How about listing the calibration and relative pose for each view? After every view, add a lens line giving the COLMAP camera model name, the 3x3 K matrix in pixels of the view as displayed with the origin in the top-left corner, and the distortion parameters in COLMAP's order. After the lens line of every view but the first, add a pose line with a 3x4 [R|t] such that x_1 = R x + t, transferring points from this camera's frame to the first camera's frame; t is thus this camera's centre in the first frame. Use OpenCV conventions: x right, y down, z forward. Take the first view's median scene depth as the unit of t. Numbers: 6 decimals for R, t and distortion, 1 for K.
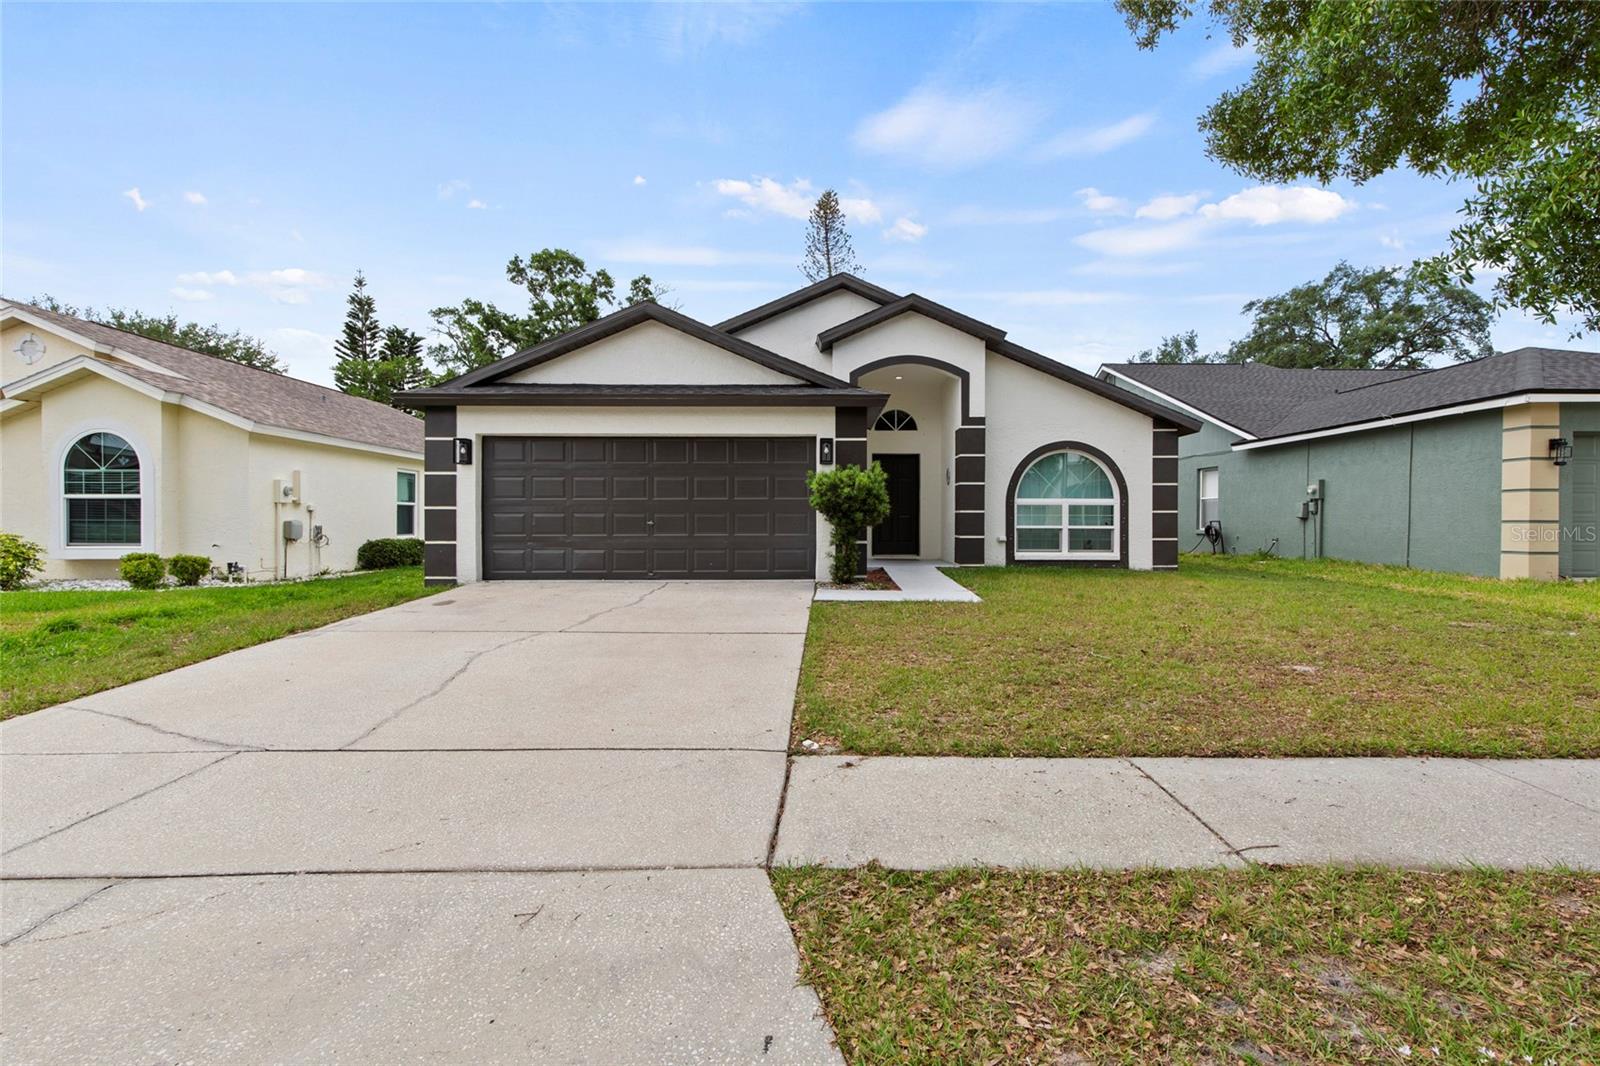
lens RADIAL K [[720.1, 0, 807.2], [0, 720.1, 521.6], [0, 0, 1]] dist [0.003998, 0.000209]
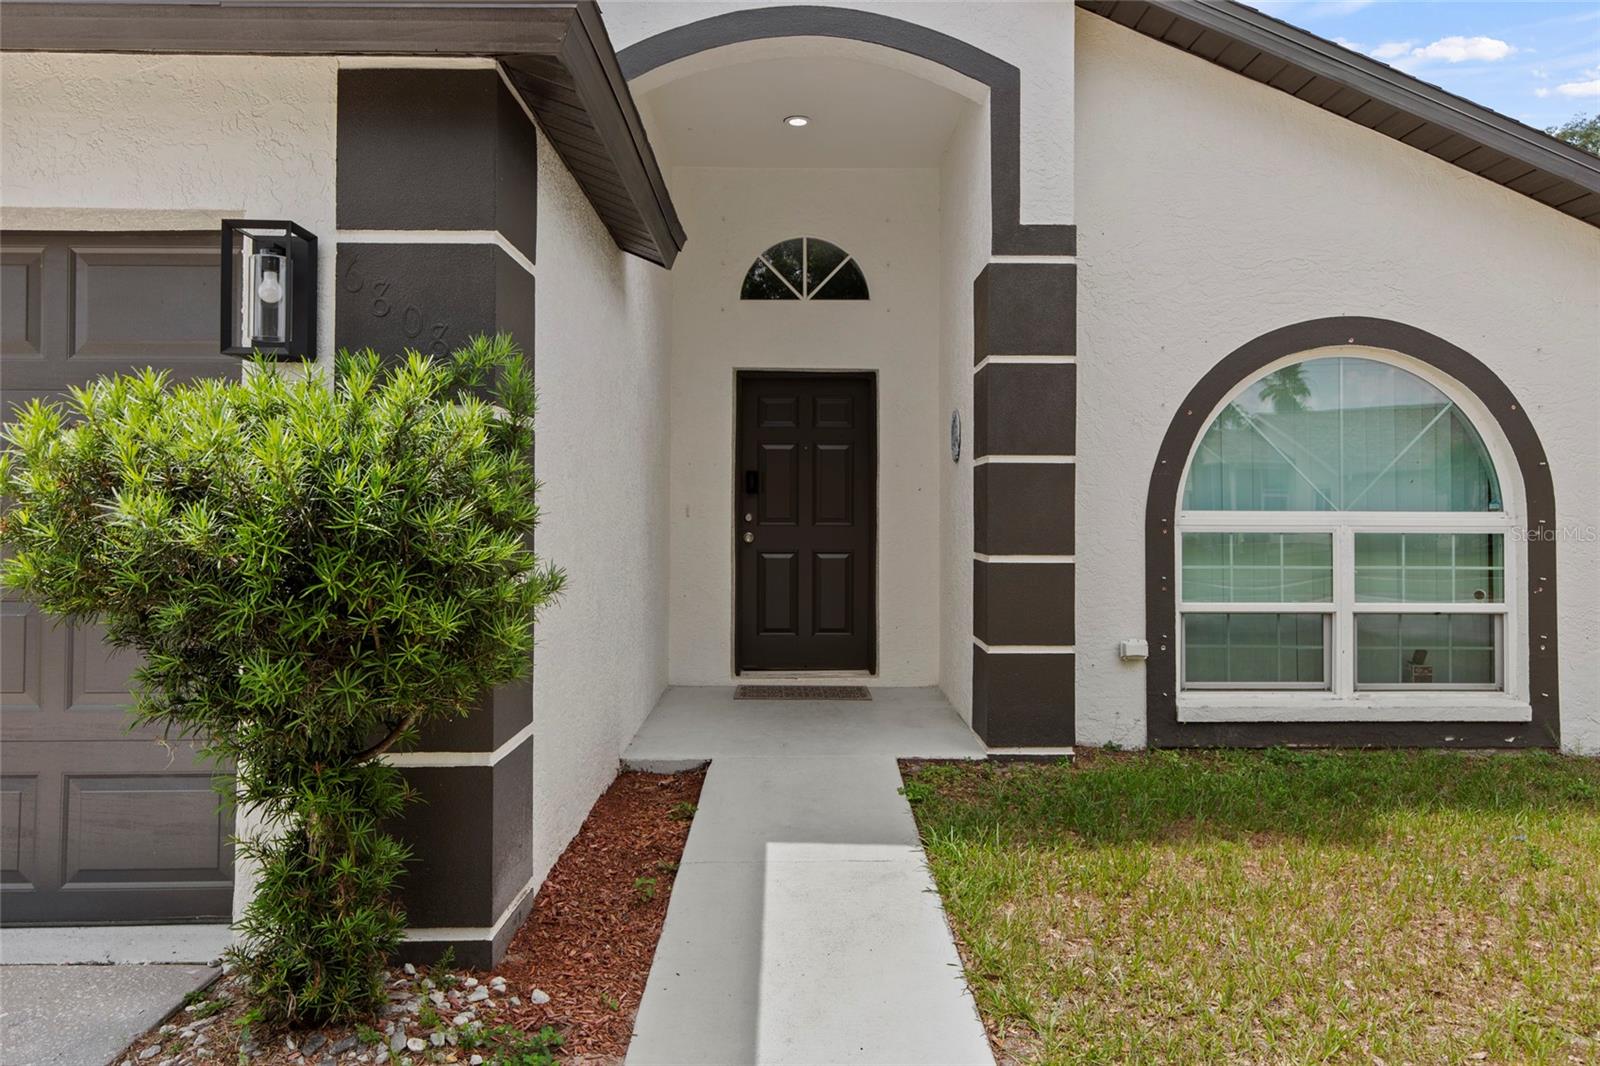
lens RADIAL K [[1112.4, 0, 822.4], [0, 1112.4, 491.5], [0, 0, 1]] dist [-0.001187, -0.000314]
pose [[0.999506, 0.000886, 0.031423, 0.130624], [-0.000165, 0.999737, -0.022916, -0.029714], [-0.031435, 0.022900, 0.999243, 0.553808]]
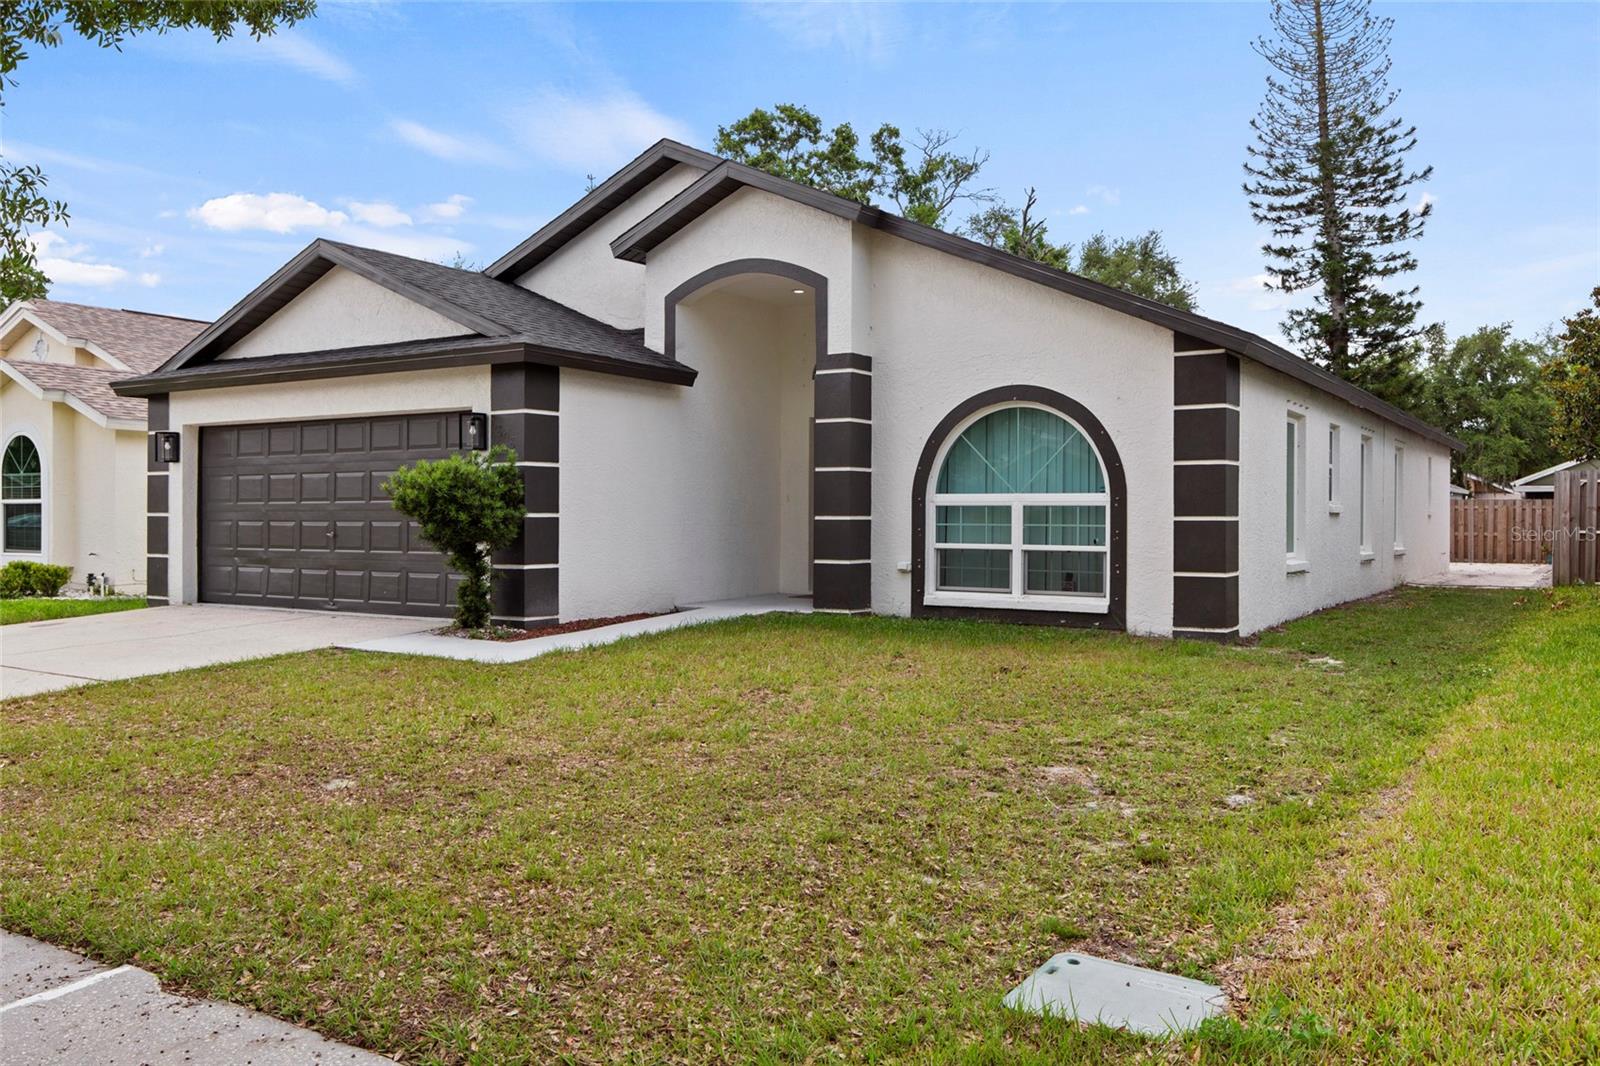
lens RADIAL K [[1263.7, 0, 800.0], [0, 1263.7, 533.0], [0, 0, 1]] dist [0.004912, 0.001085]
pose [[0.842187, 0.008092, -0.539124, 0.733694], [-0.003180, 0.999945, 0.010041, -0.011789], [0.539176, -0.006742, 0.842166, 0.128185]]
